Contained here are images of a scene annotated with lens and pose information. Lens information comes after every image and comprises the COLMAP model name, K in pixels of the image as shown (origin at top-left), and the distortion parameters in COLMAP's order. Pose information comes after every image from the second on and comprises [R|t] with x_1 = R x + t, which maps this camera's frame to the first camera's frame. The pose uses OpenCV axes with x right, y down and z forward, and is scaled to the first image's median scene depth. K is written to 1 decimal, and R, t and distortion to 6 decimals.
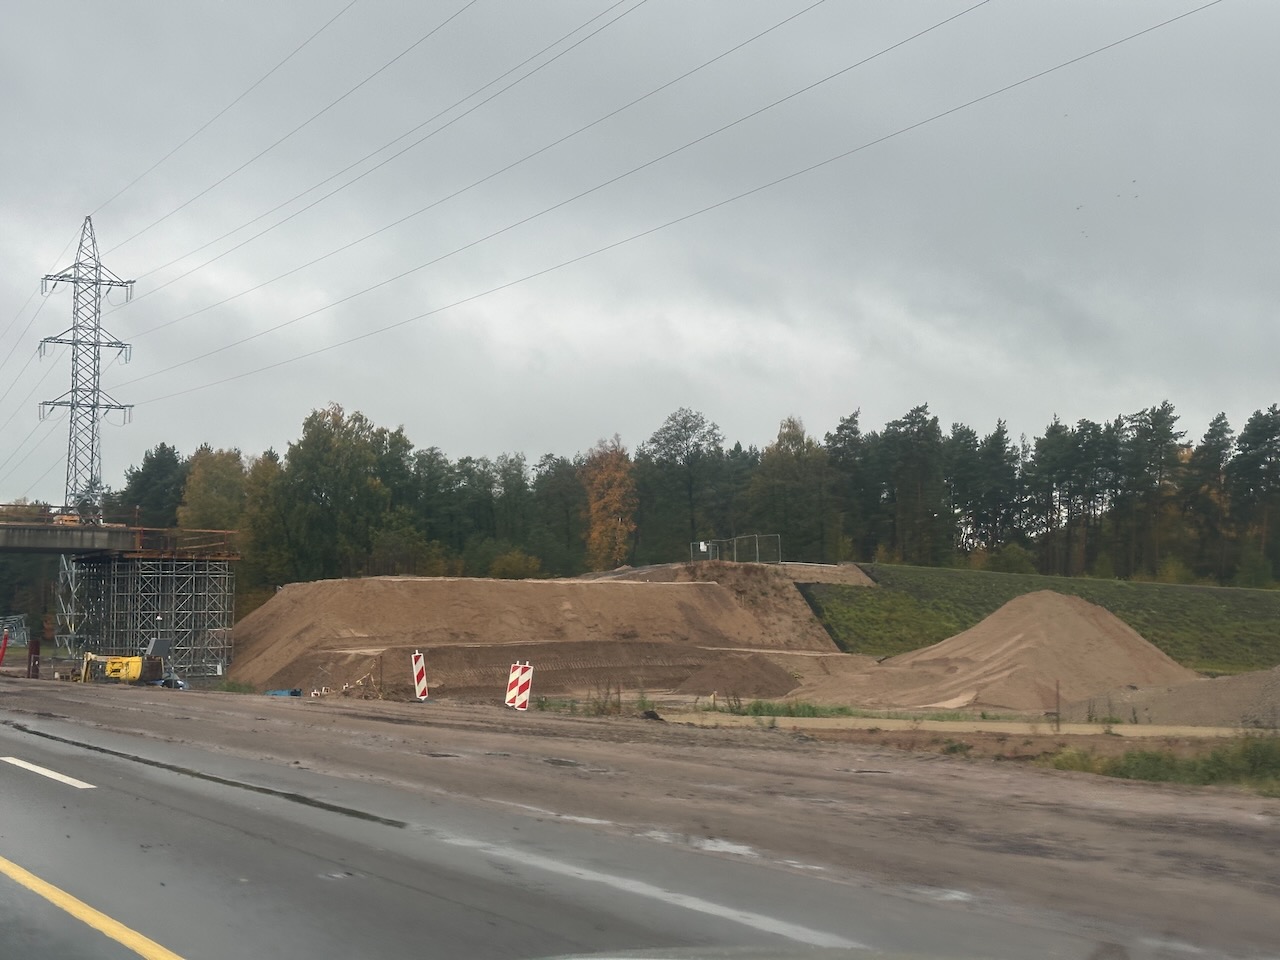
lens RADIAL K [[1839.9, 0, 640.0], [0, 1839.9, 480.0], [0, 0, 1]] dist [0.170878, 0.059722]
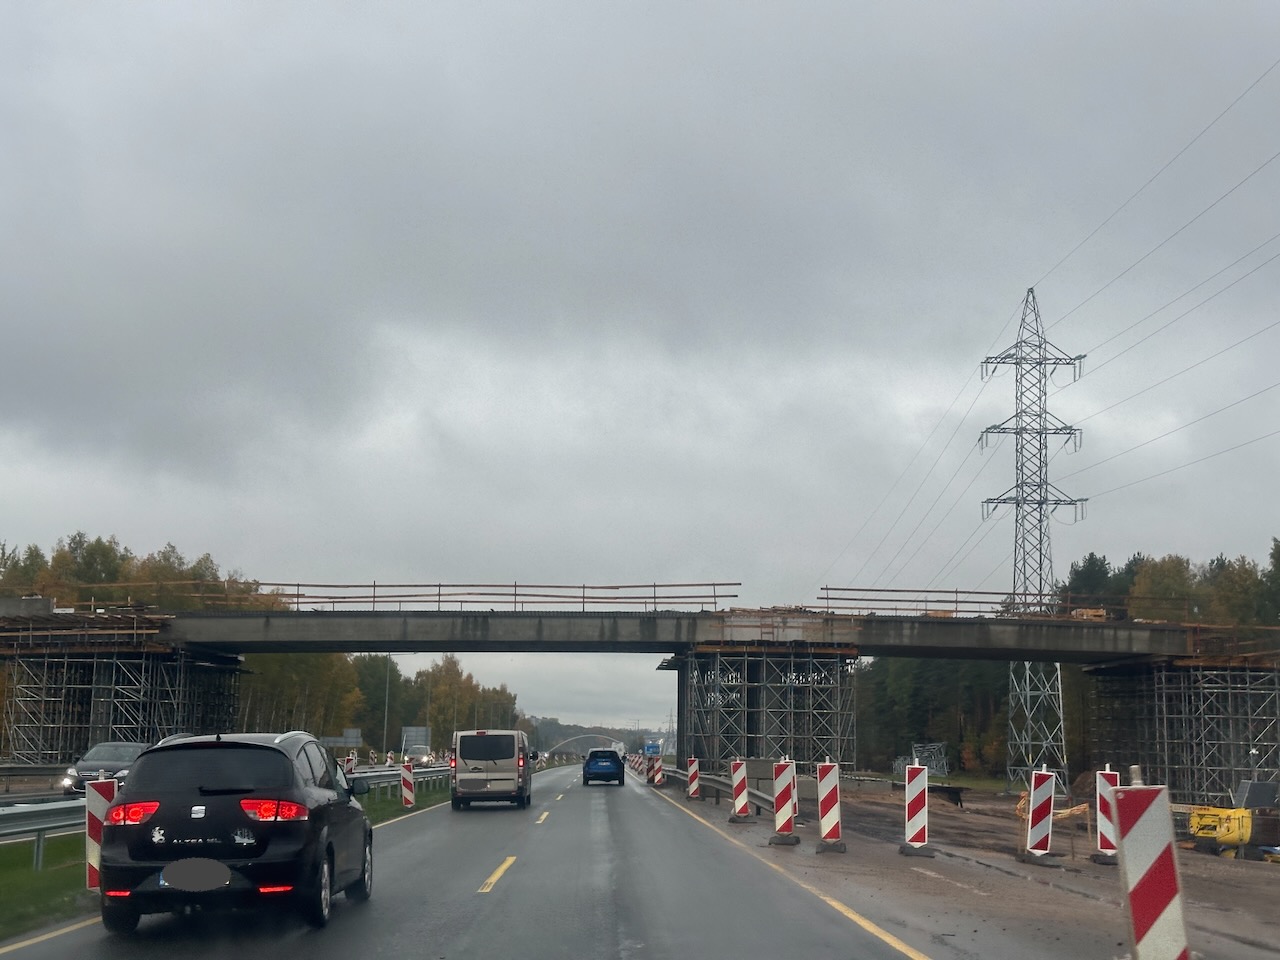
lens RADIAL K [[1839.9, 0, 640.0], [0, 1839.9, 480.0], [0, 0, 1]] dist [0.170878, 0.059722]
pose [[0.896124, -0.047621, -0.441242, -0.077847], [0.016392, 0.997100, -0.074321, 0.011448], [0.443501, 0.059368, 0.894305, 0.141809]]
